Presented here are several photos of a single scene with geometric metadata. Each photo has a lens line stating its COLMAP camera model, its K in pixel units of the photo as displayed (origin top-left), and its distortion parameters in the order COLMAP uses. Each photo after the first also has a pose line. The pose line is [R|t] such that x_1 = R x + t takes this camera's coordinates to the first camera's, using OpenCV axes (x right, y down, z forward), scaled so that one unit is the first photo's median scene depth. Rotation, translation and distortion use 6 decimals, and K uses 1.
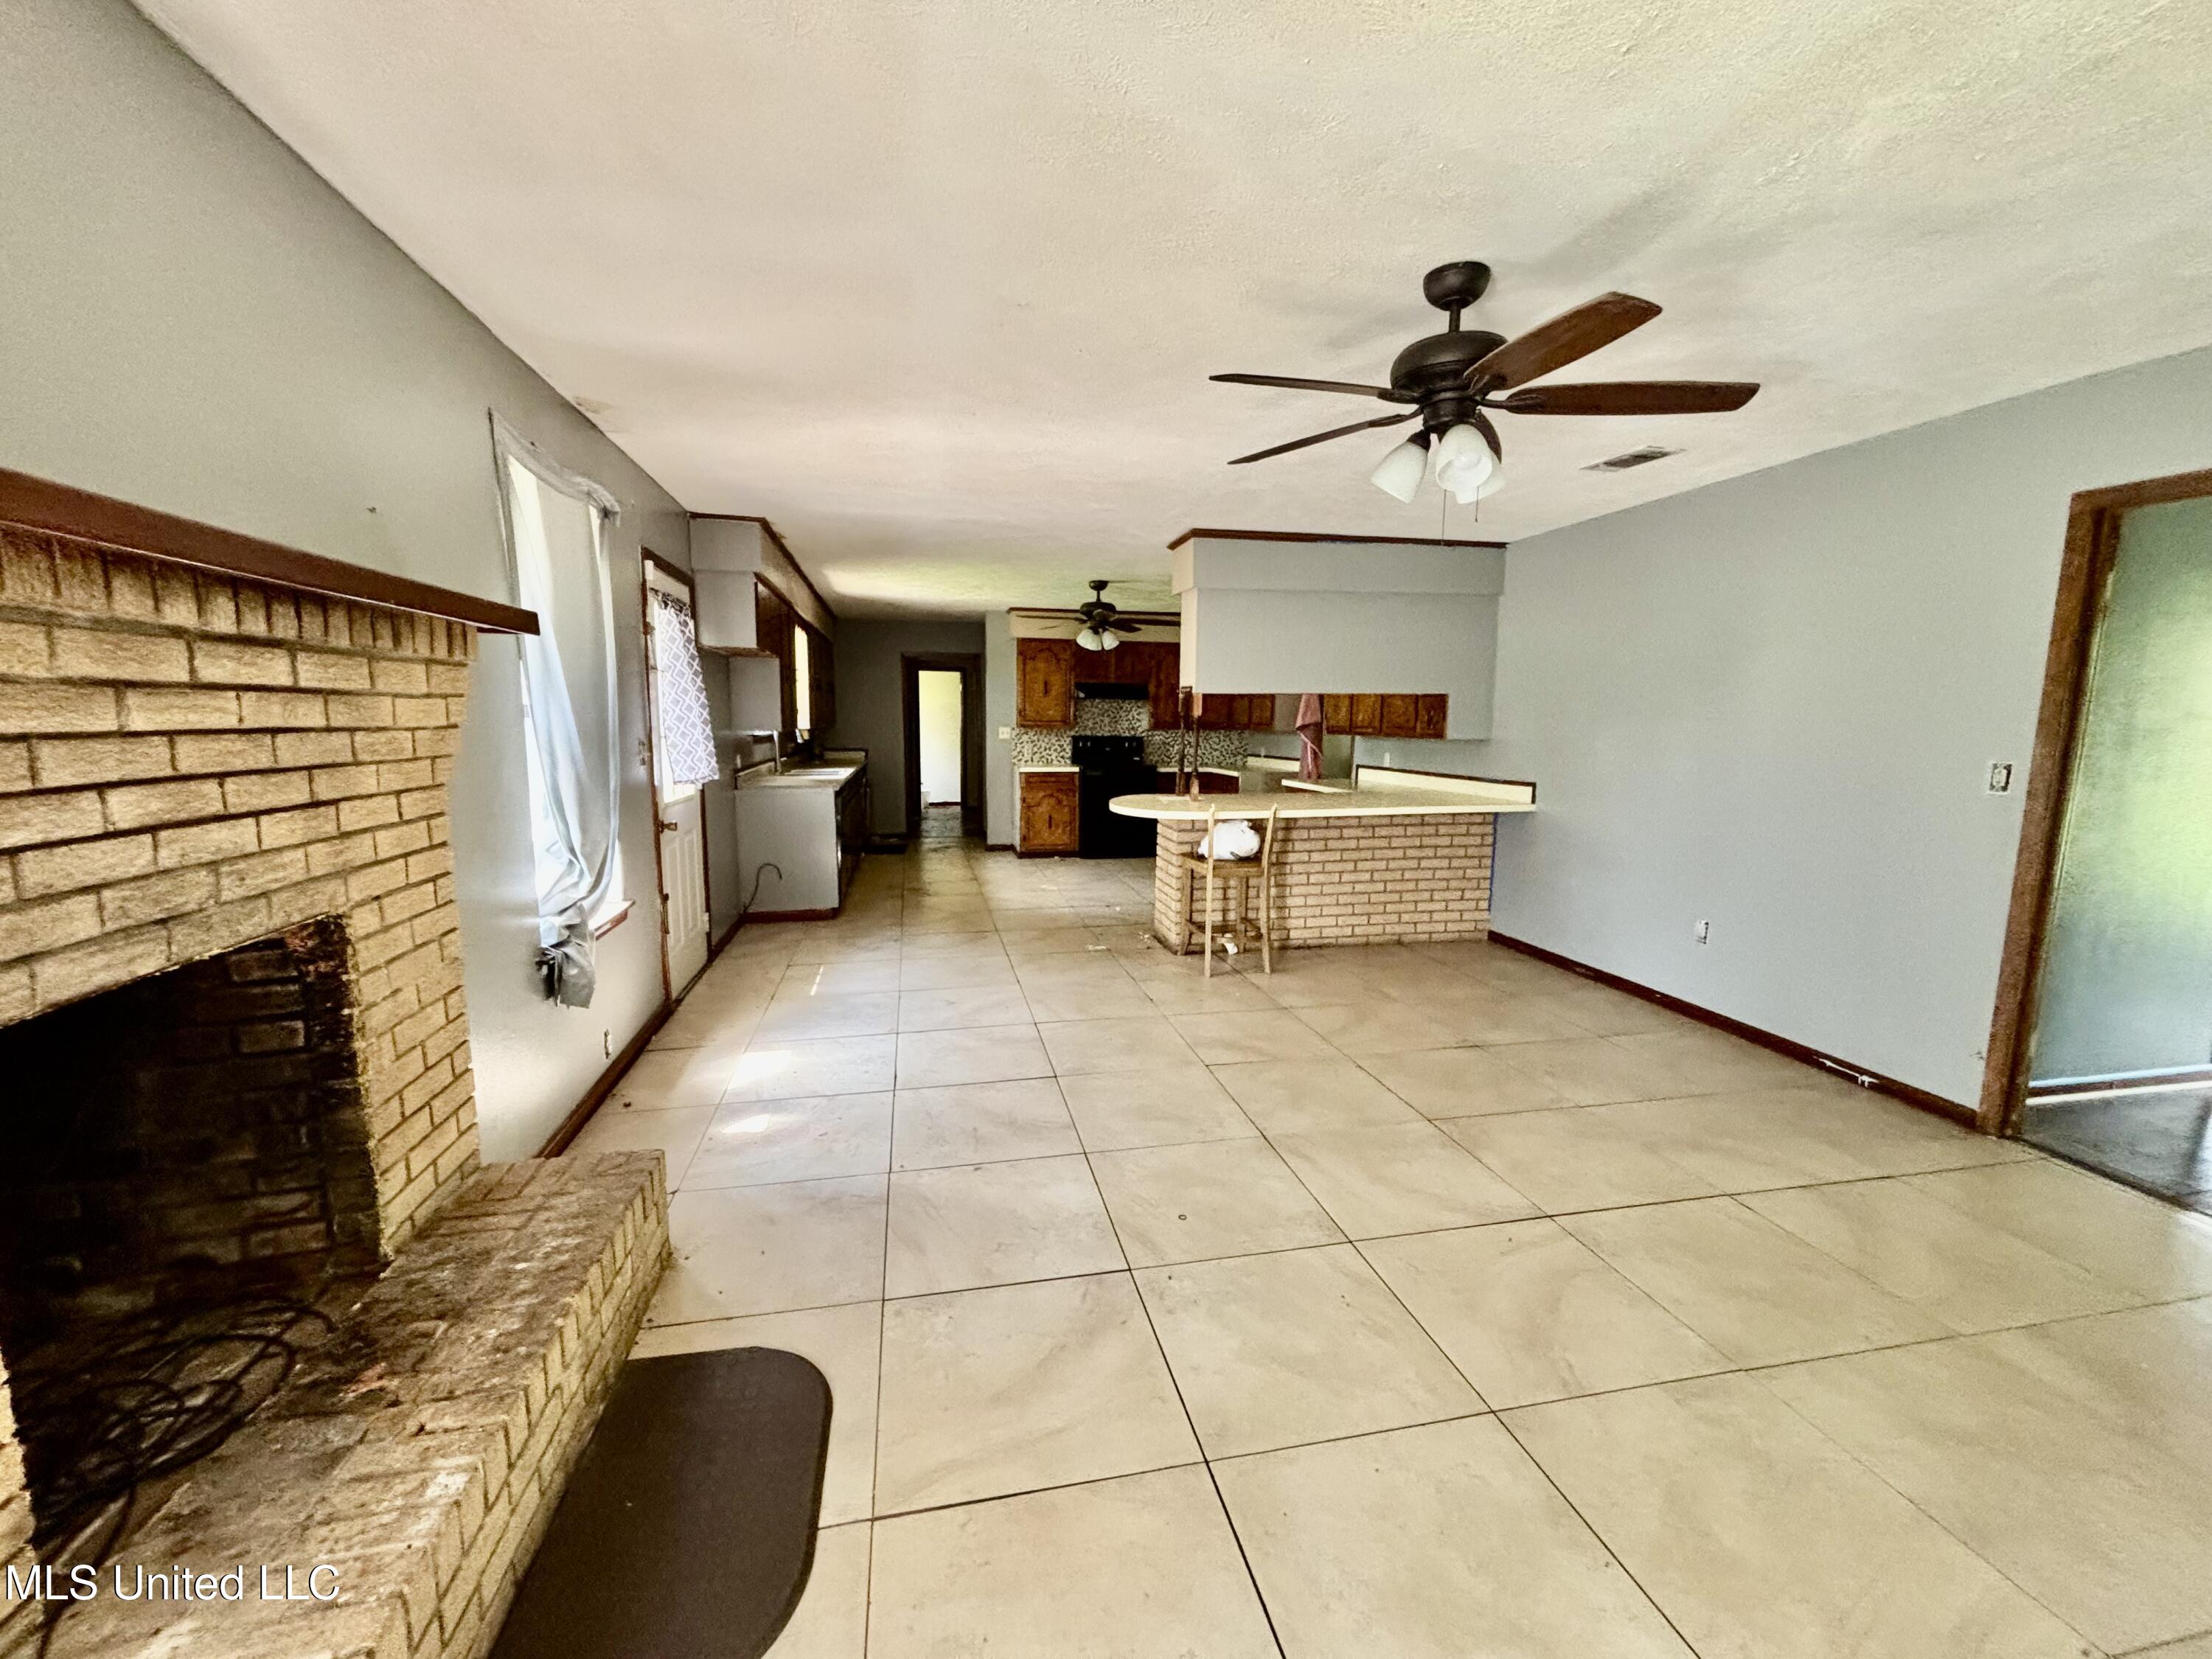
lens RADIAL K [[890.3, 0, 1097.4], [0, 890.3, 831.7], [0, 0, 1]] dist [-0.001752, 0.002121]
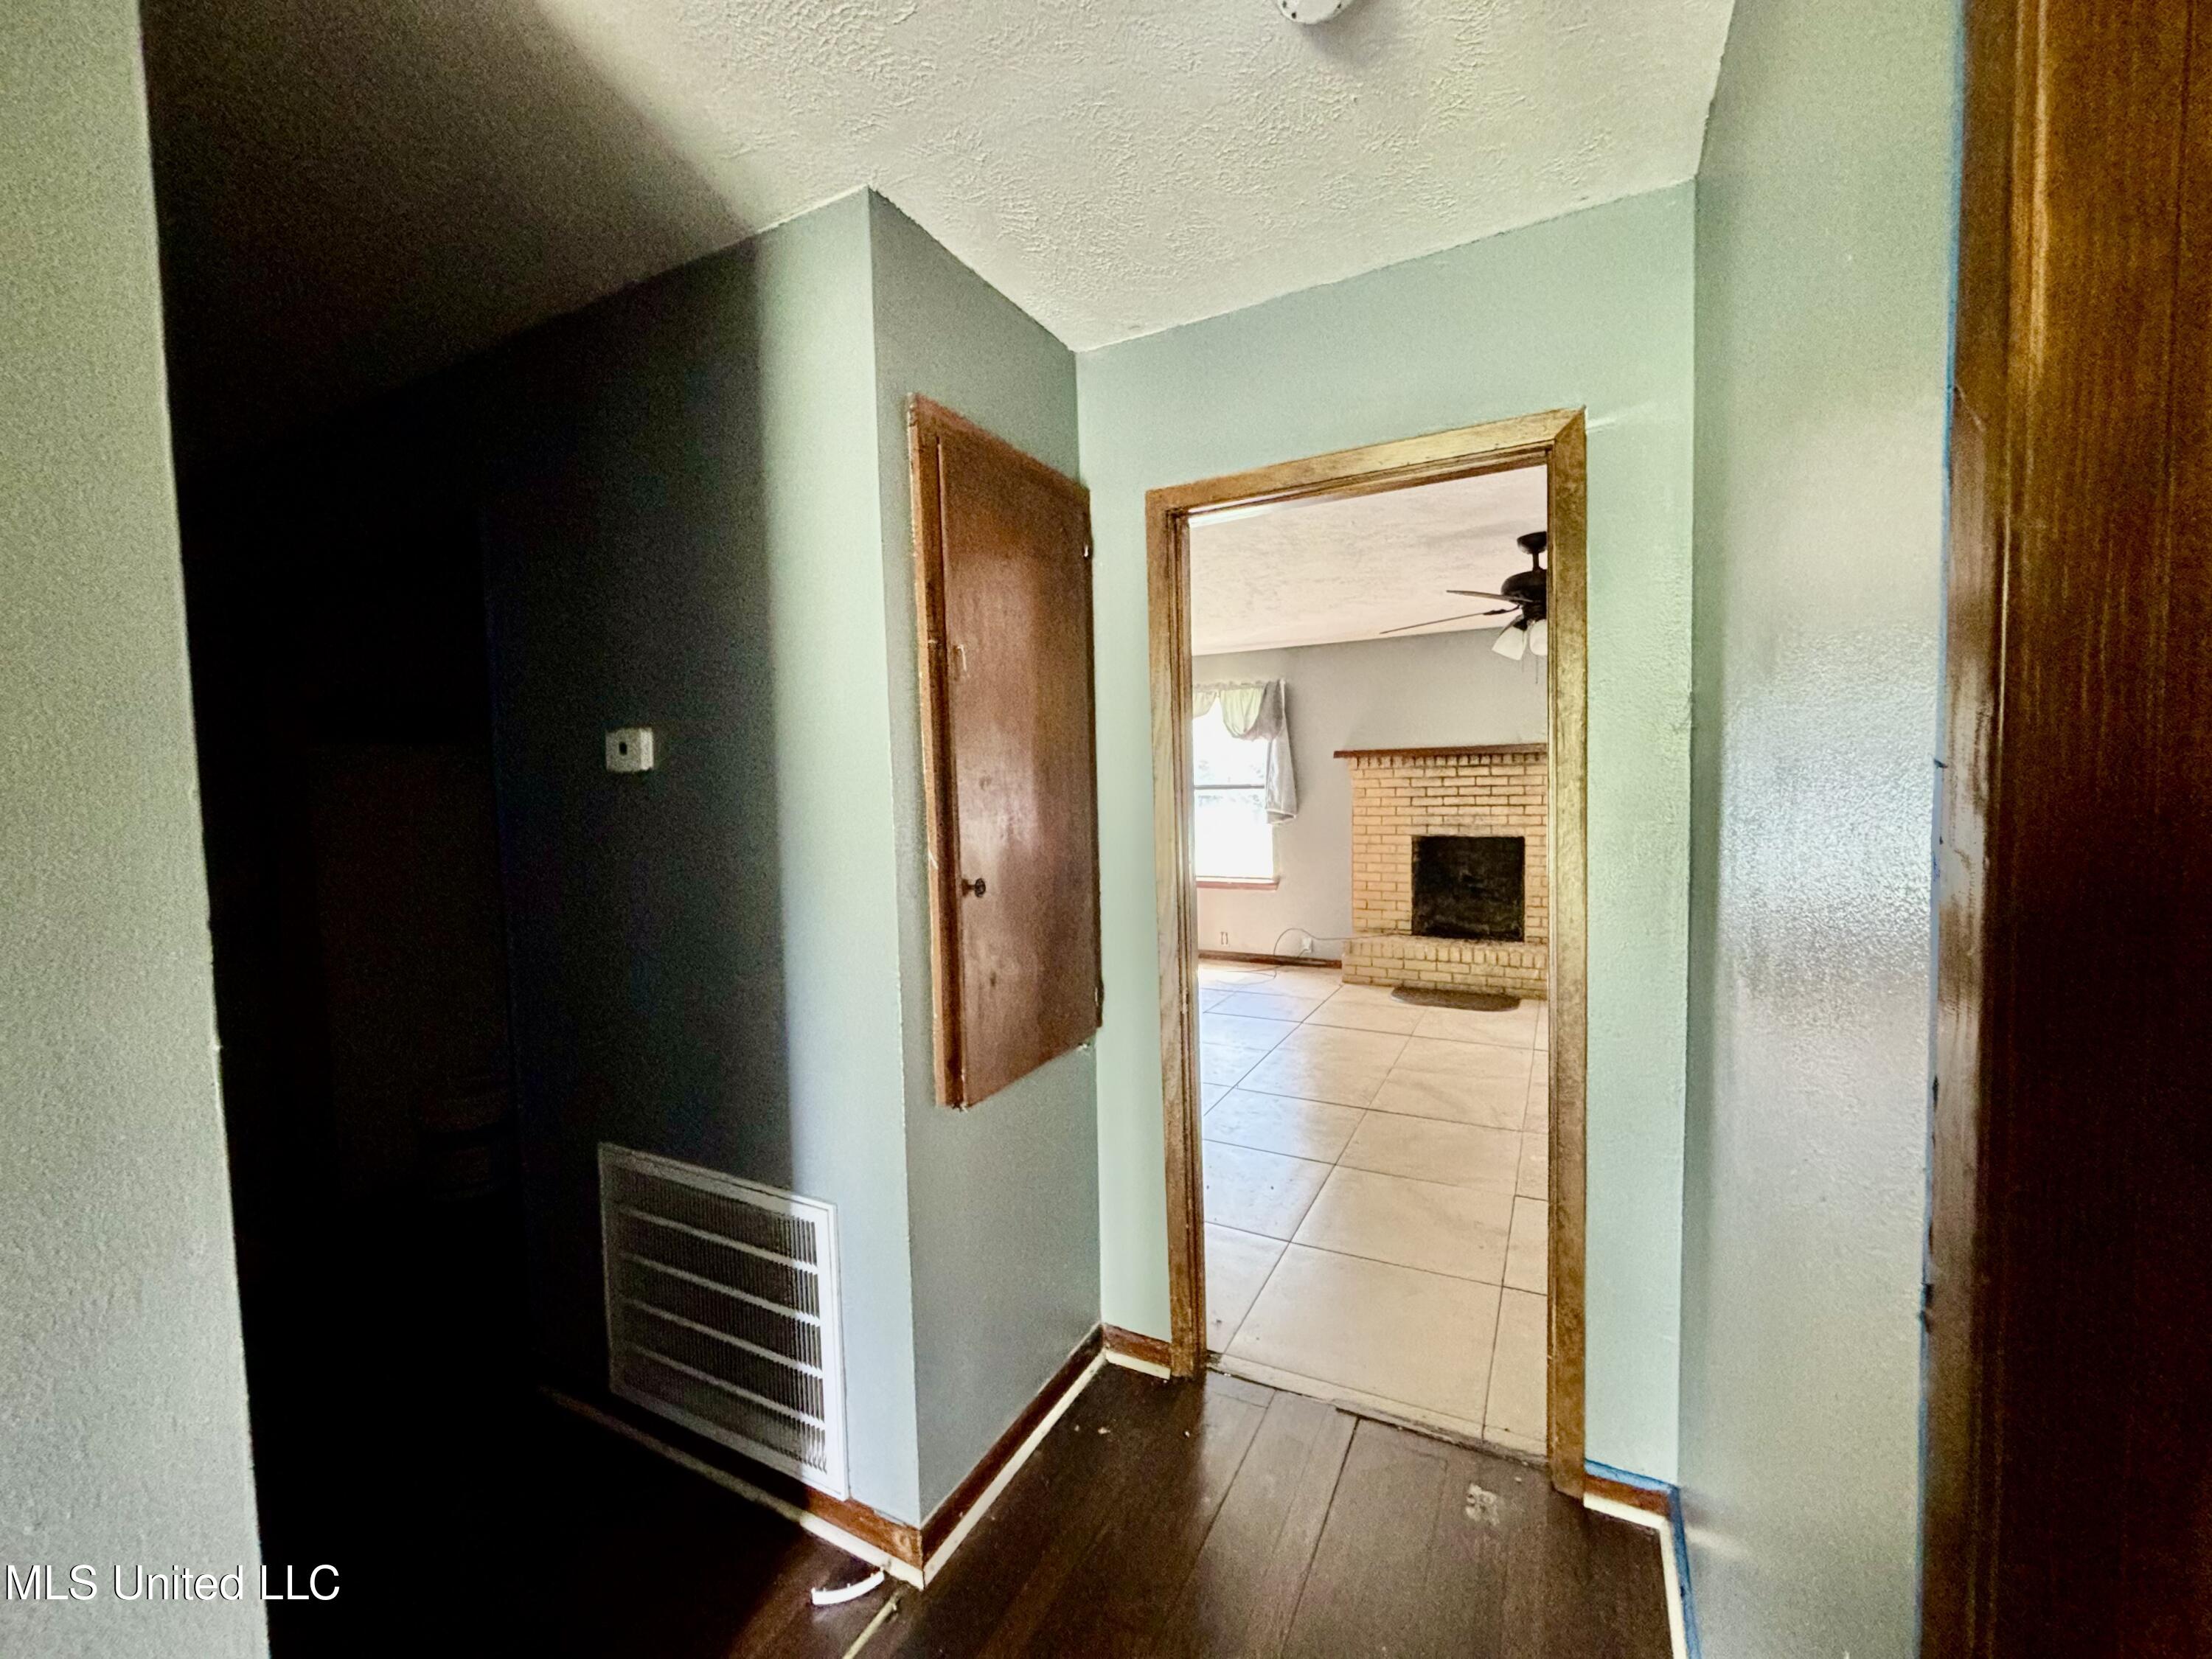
lens RADIAL K [[890.3, 0, 1092.7], [0, 890.3, 831.8], [0, 0, 1]] dist [-0.001752, 0.002121]
pose [[-0.637325, 0.055648, -0.768583, 3.309008], [-0.078130, 0.987583, 0.136291, -0.308624], [0.766624, 0.146911, -0.625064, 2.113305]]
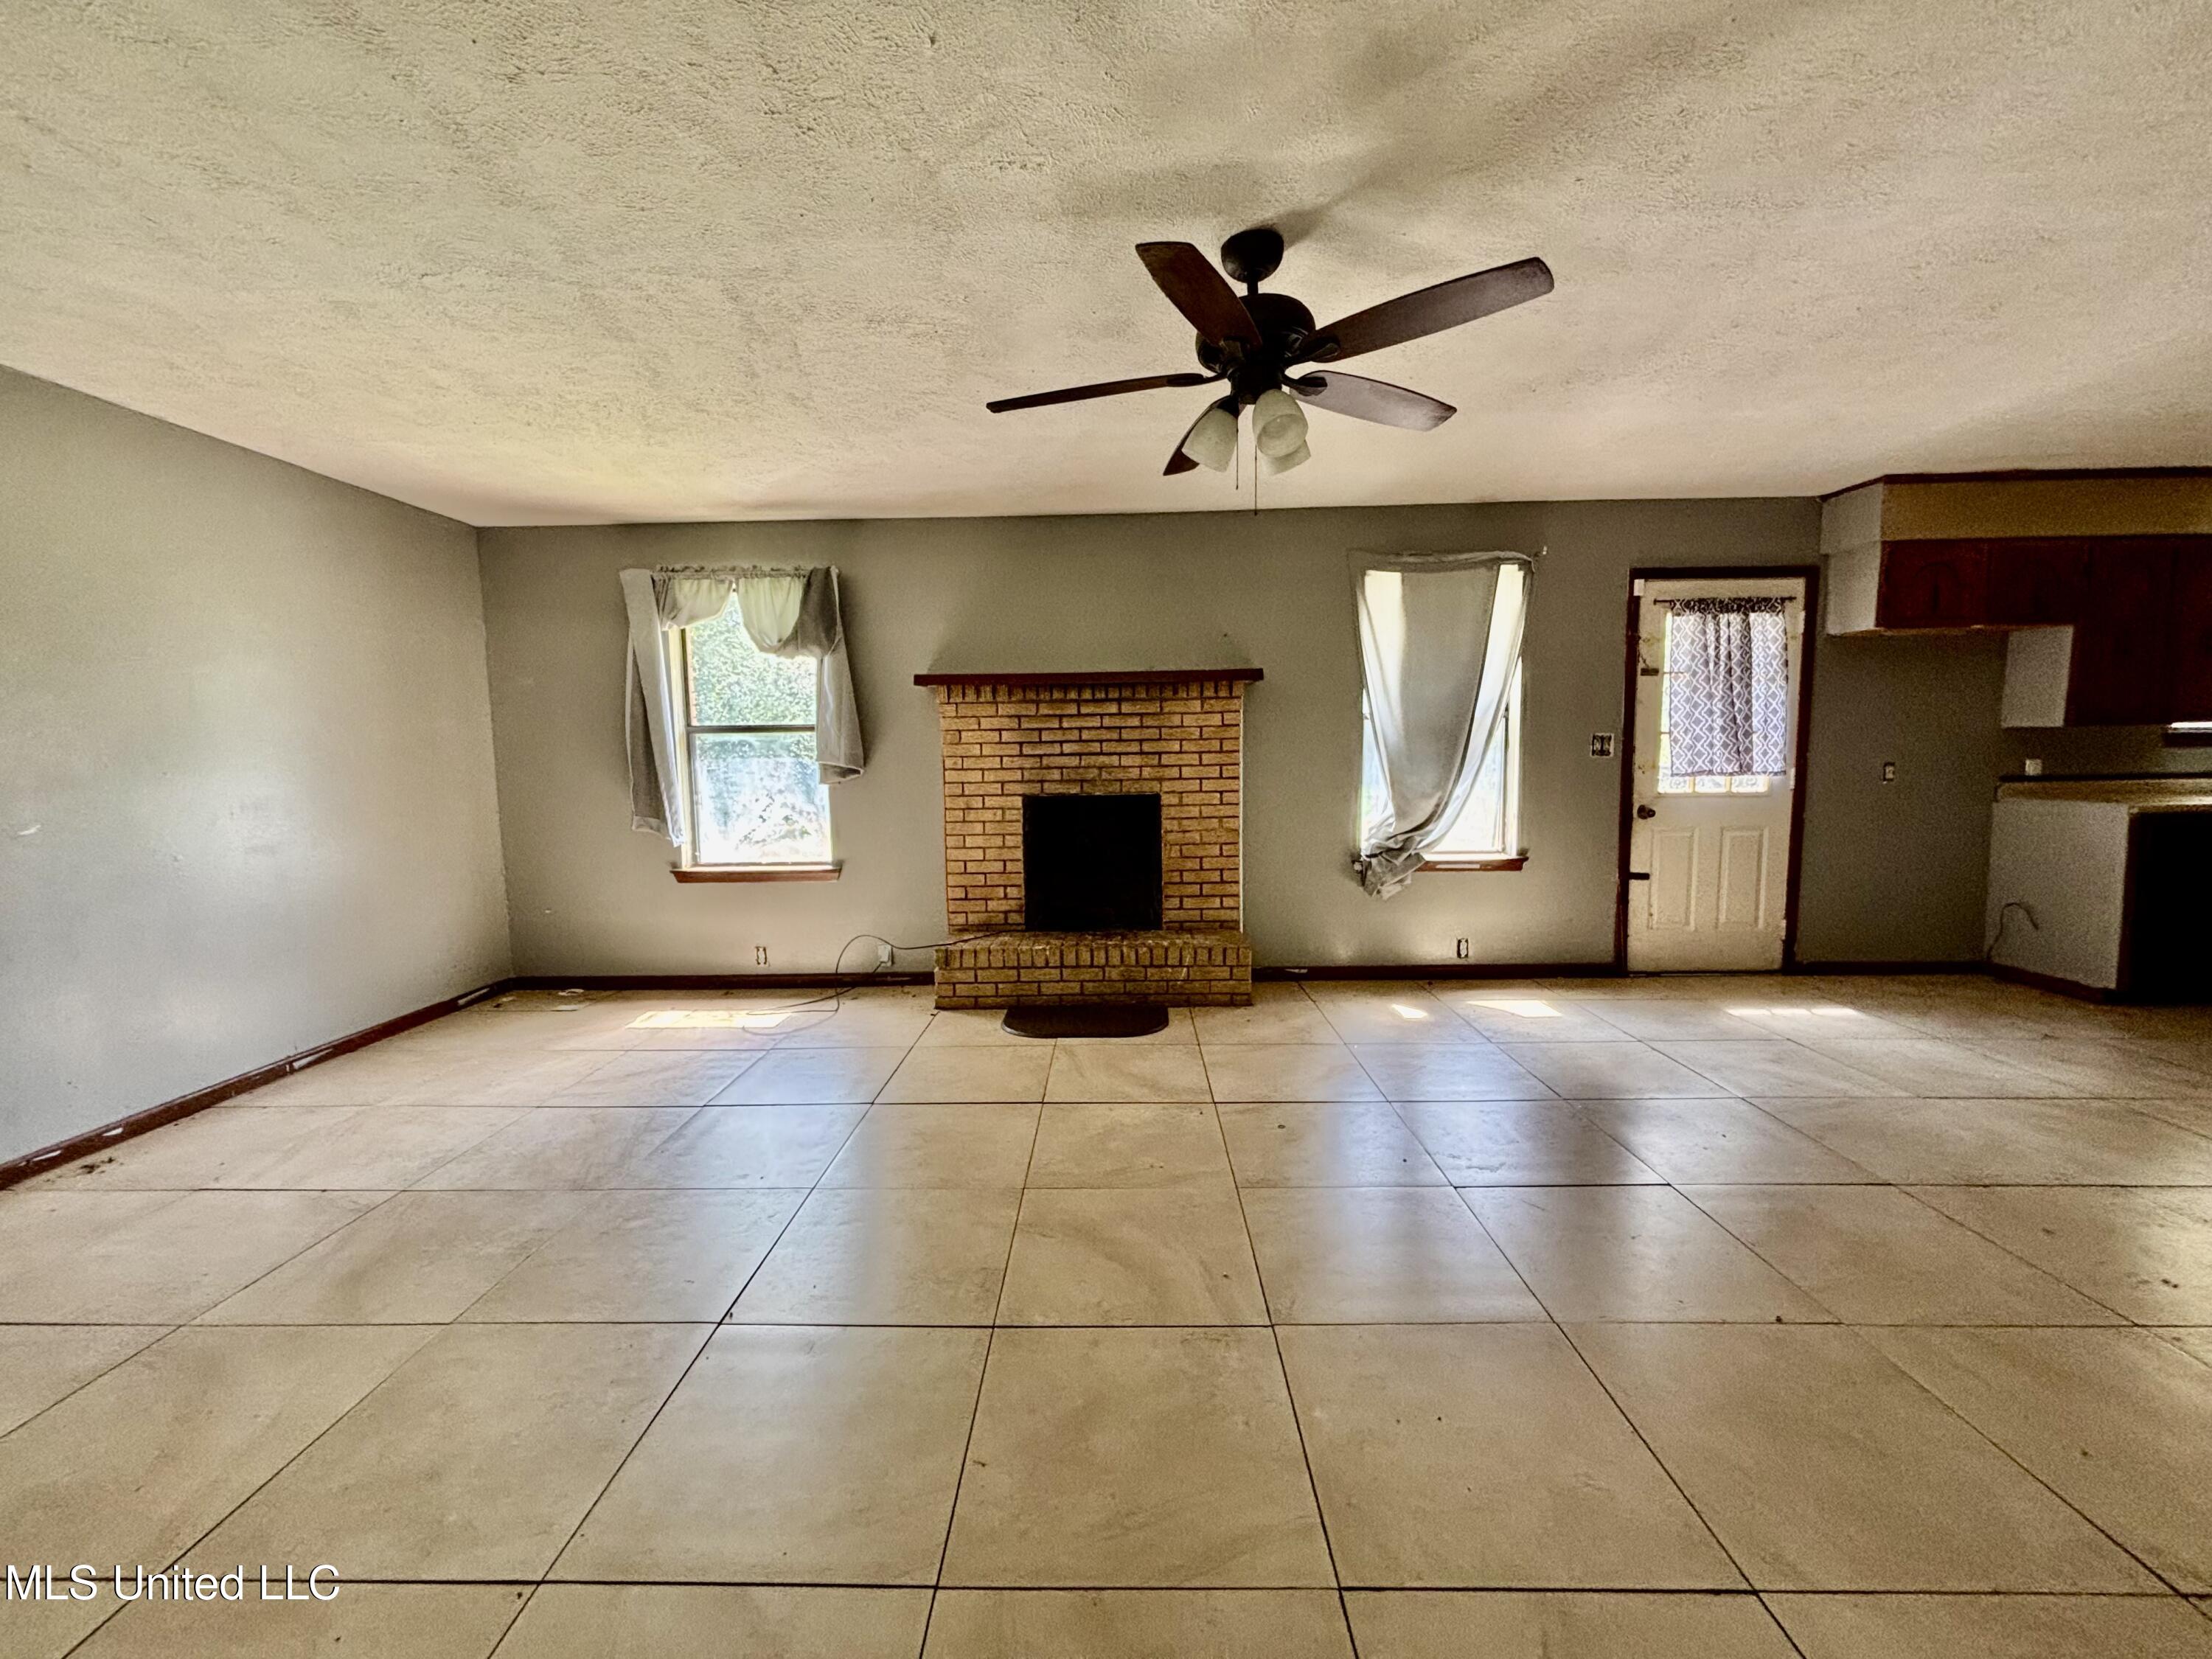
lens RADIAL K [[890.3, 0, 1102.7], [0, 890.3, 835.2], [0, 0, 1]] dist [-0.001752, 0.002121]
pose [[-0.223966, 0.100775, -0.969373, 2.075257], [-0.109344, 0.985762, 0.127742, -0.128277], [0.968444, 0.134605, -0.209758, 1.584765]]
